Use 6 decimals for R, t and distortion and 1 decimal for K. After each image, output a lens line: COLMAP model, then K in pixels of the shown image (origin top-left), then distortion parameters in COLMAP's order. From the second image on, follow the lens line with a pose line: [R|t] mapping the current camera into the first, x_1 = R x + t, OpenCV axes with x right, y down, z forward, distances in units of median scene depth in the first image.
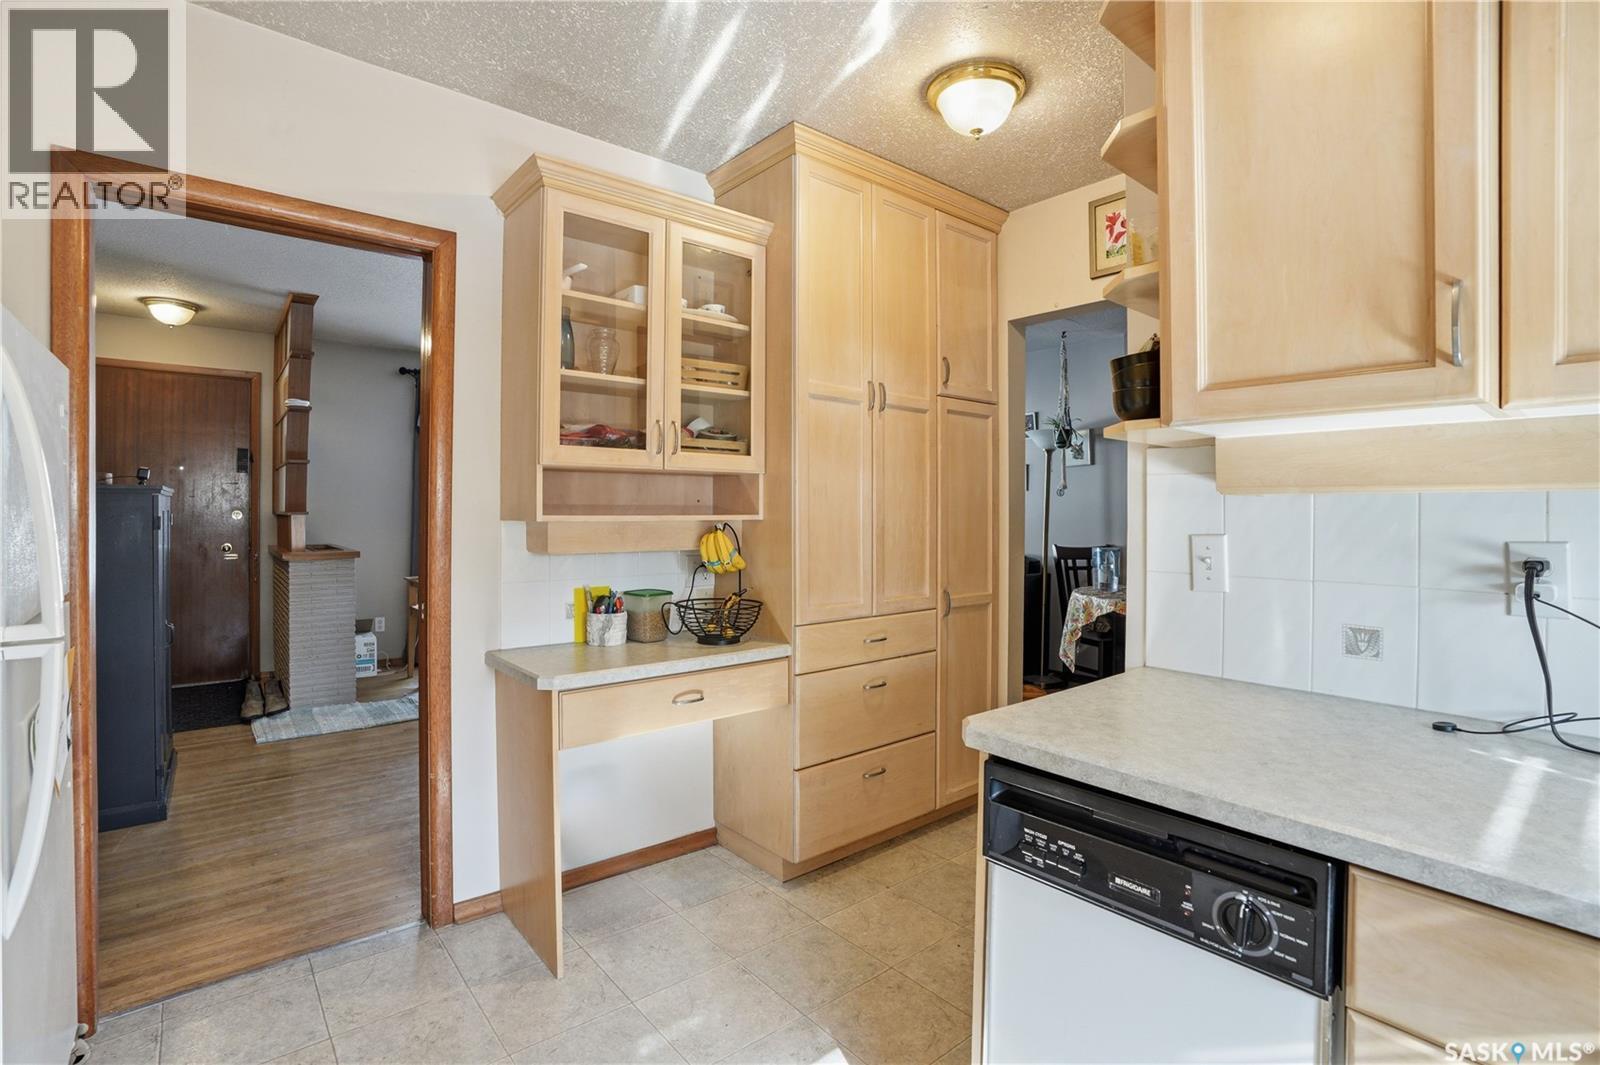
lens RADIAL K [[766.3, 0, 800.5], [0, 766.3, 521.6], [0, 0, 1]] dist [-0.077977, 0.032063]
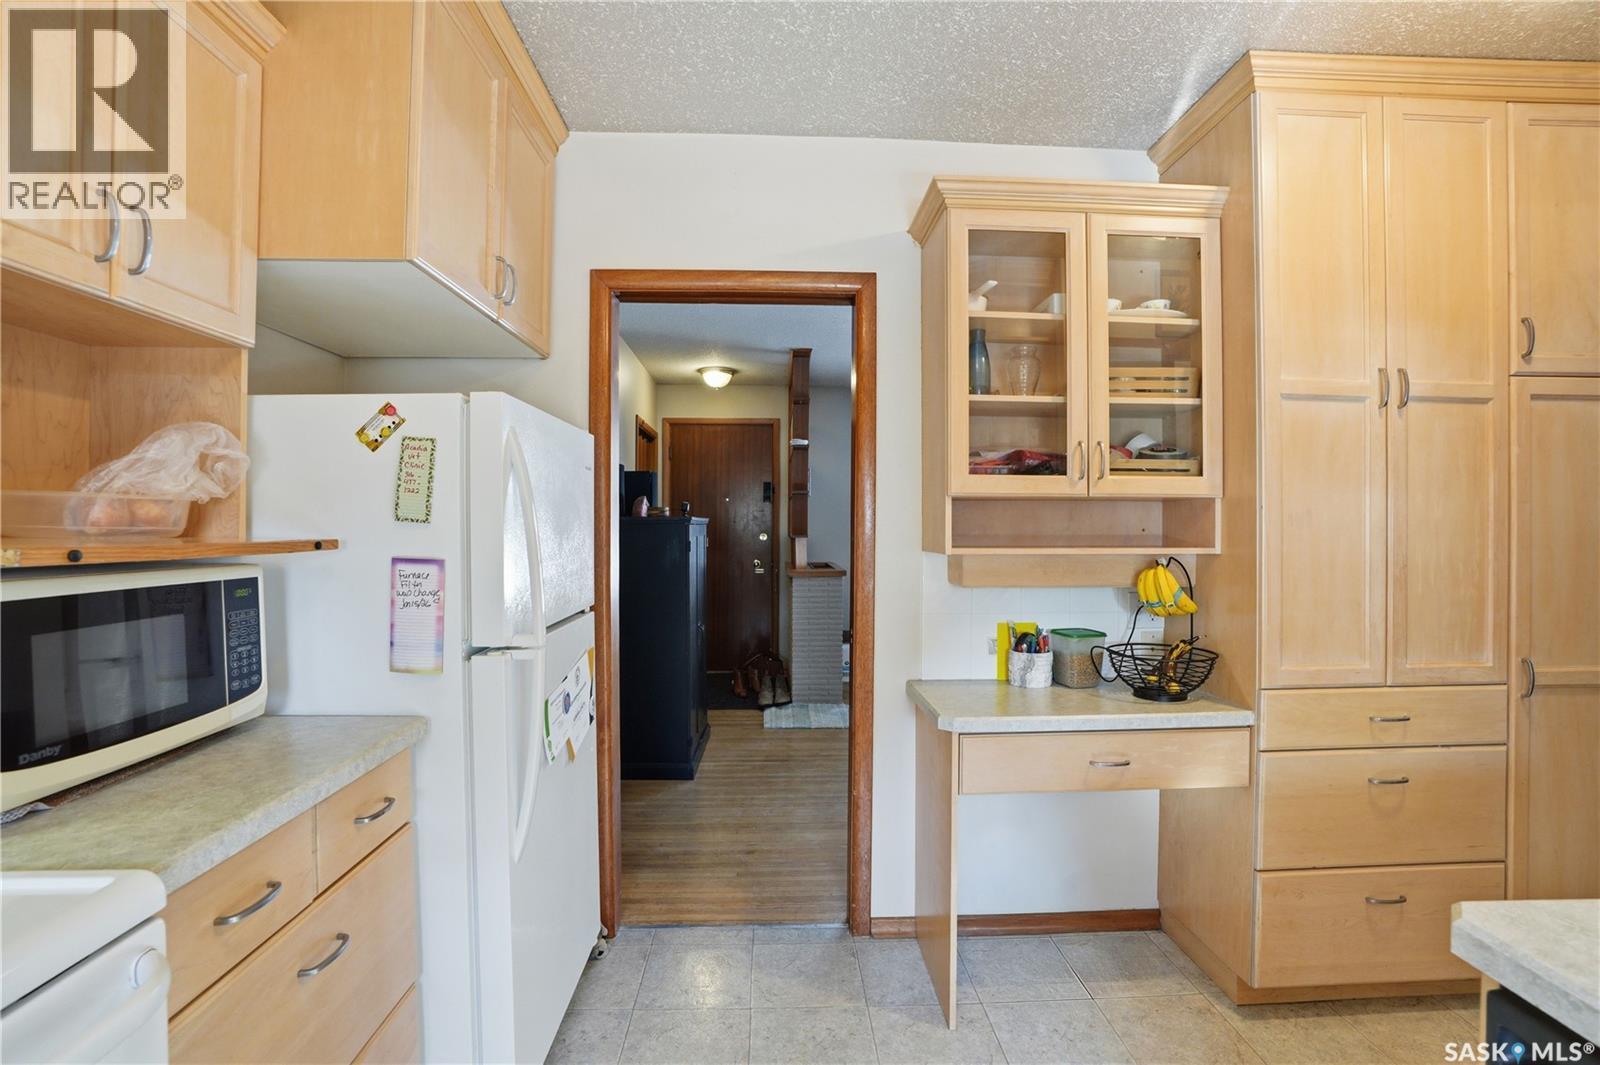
lens RADIAL K [[747.4, 0, 808.7], [0, 747.4, 535.6], [0, 0, 1]] dist [-0.074933, 0.030754]
pose [[0.791575, 0.005014, -0.611052, 0.081502], [-0.005878, 0.999983, 0.000590, -0.020063], [0.611044, 0.003125, 0.791591, 0.115920]]
